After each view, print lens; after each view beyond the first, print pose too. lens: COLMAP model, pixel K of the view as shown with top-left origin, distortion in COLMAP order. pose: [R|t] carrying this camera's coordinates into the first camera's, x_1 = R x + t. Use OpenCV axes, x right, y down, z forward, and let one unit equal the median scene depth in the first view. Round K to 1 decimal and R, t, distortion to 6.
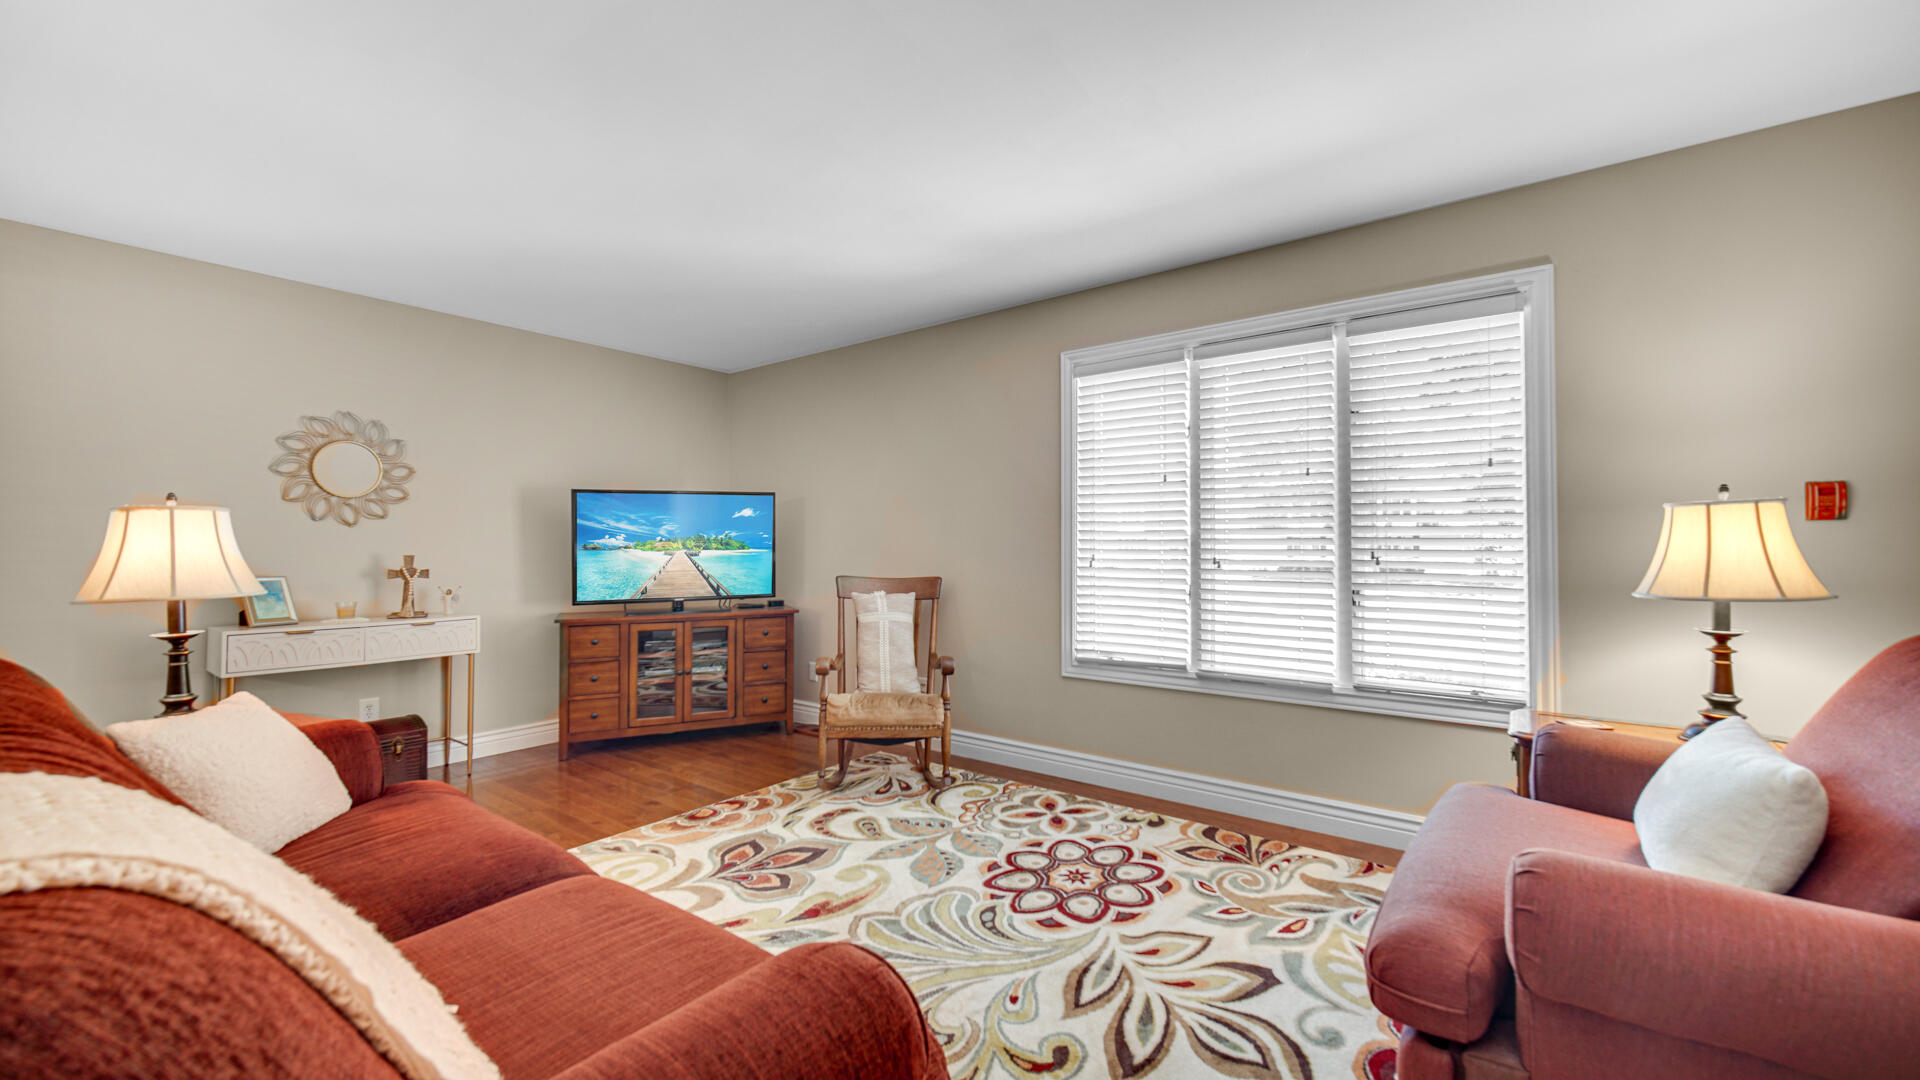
lens RADIAL K [[765.1, 0, 952.9], [0, 765.1, 538.9], [0, 0, 1]] dist [0.005396, -0.001499]
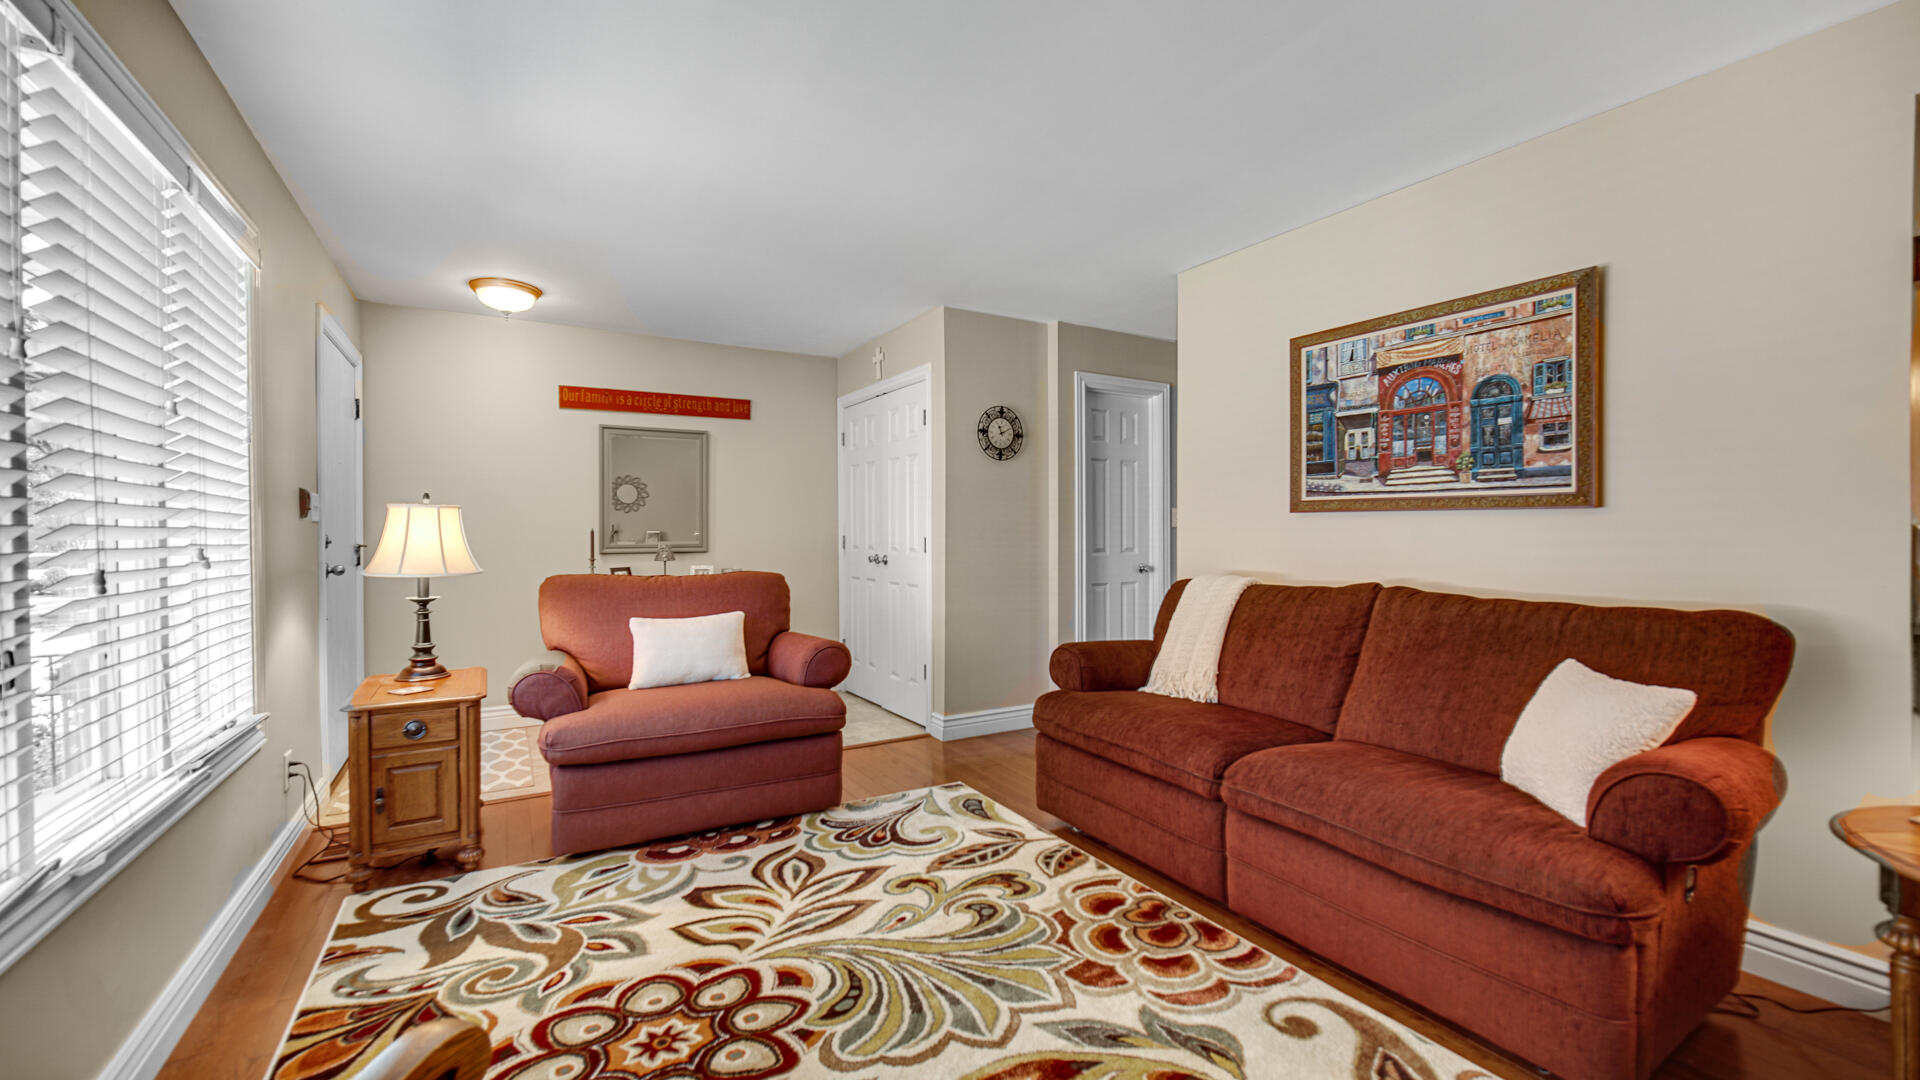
lens RADIAL K [[765.1, 0, 957.7], [0, 765.1, 538.6], [0, 0, 1]] dist [0.005396, -0.001499]
pose [[-0.933723, 0.002005, 0.357991, -0.300699], [0.003218, 0.999991, 0.002793, 0.009096], [-0.357982, 0.003760, -0.933721, 1.468238]]
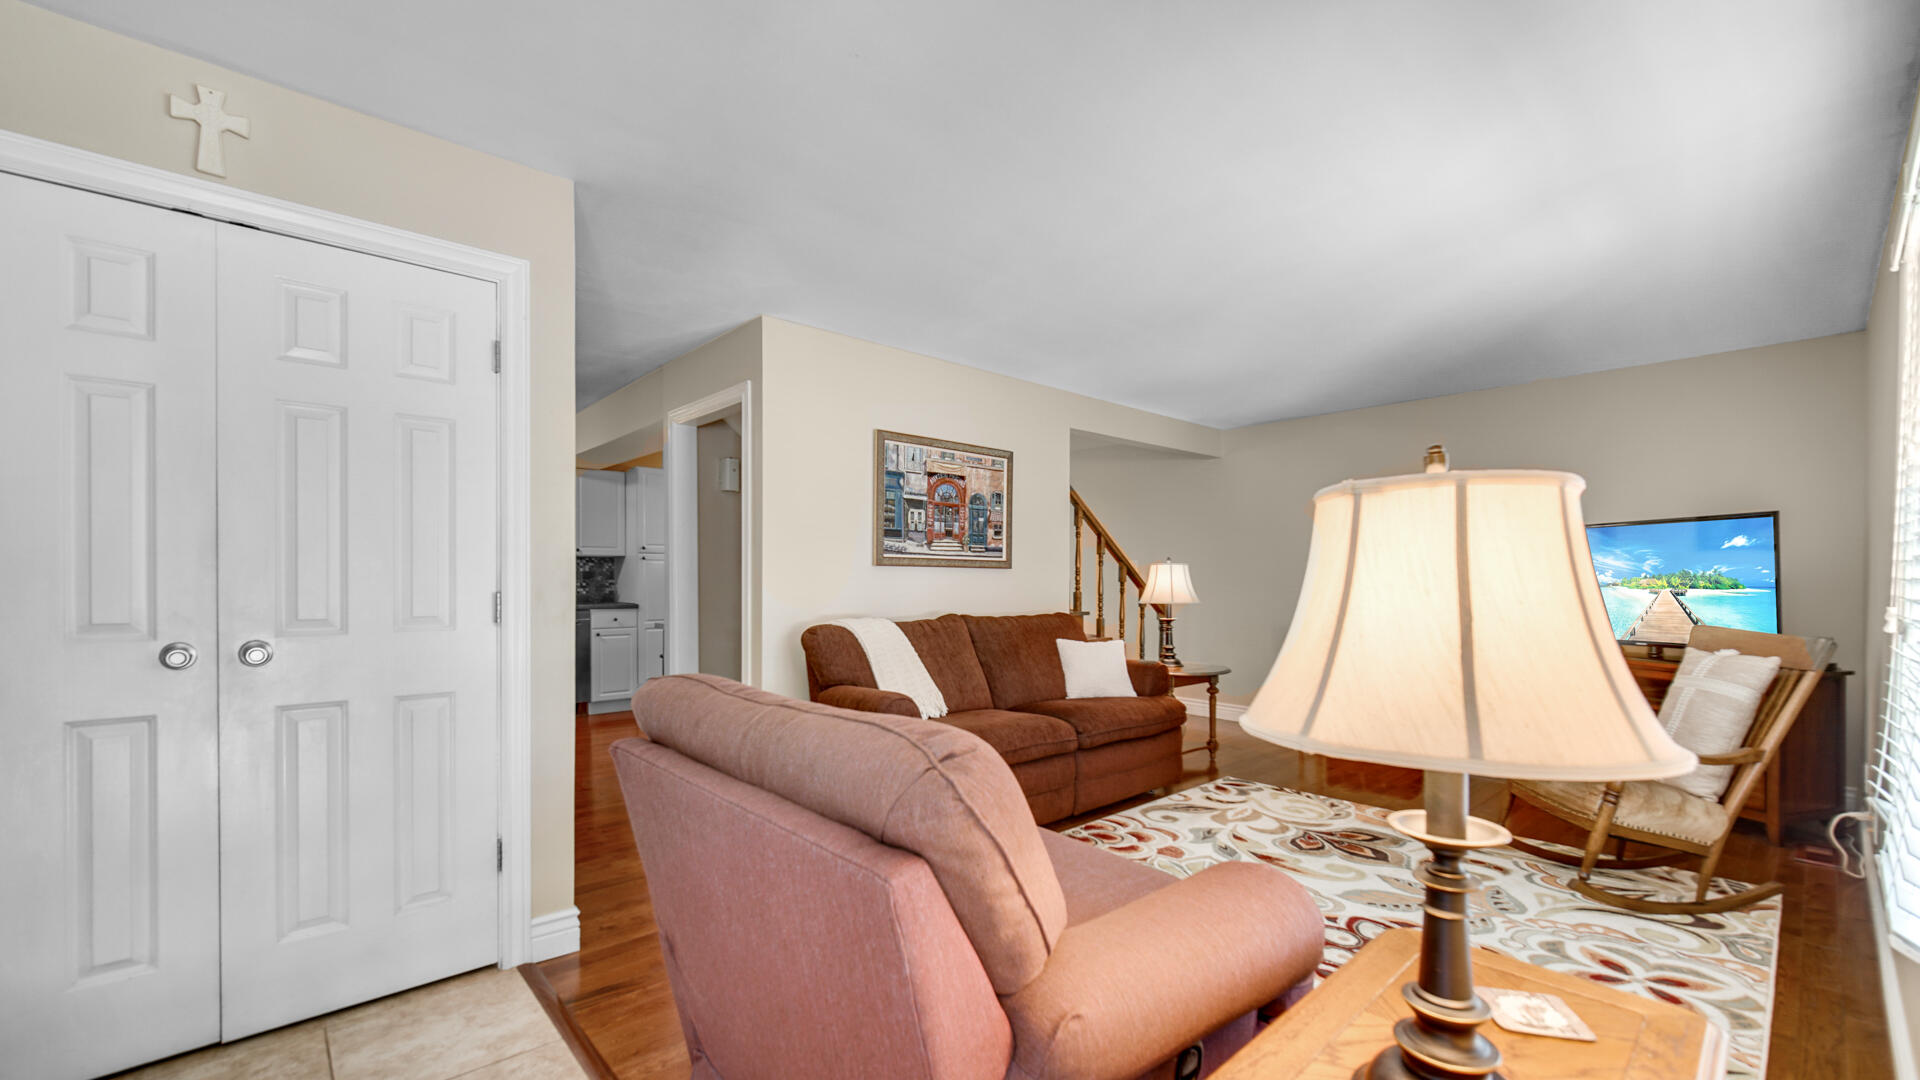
lens RADIAL K [[765.1, 0, 971.9], [0, 765.1, 587.8], [0, 0, 1]] dist [0.005396, -0.001499]
pose [[-0.161765, 0.016379, -0.986693, 1.064143], [0.004565, 0.999864, 0.015850, -0.005377], [0.986819, -0.001941, -0.161818, 0.625886]]
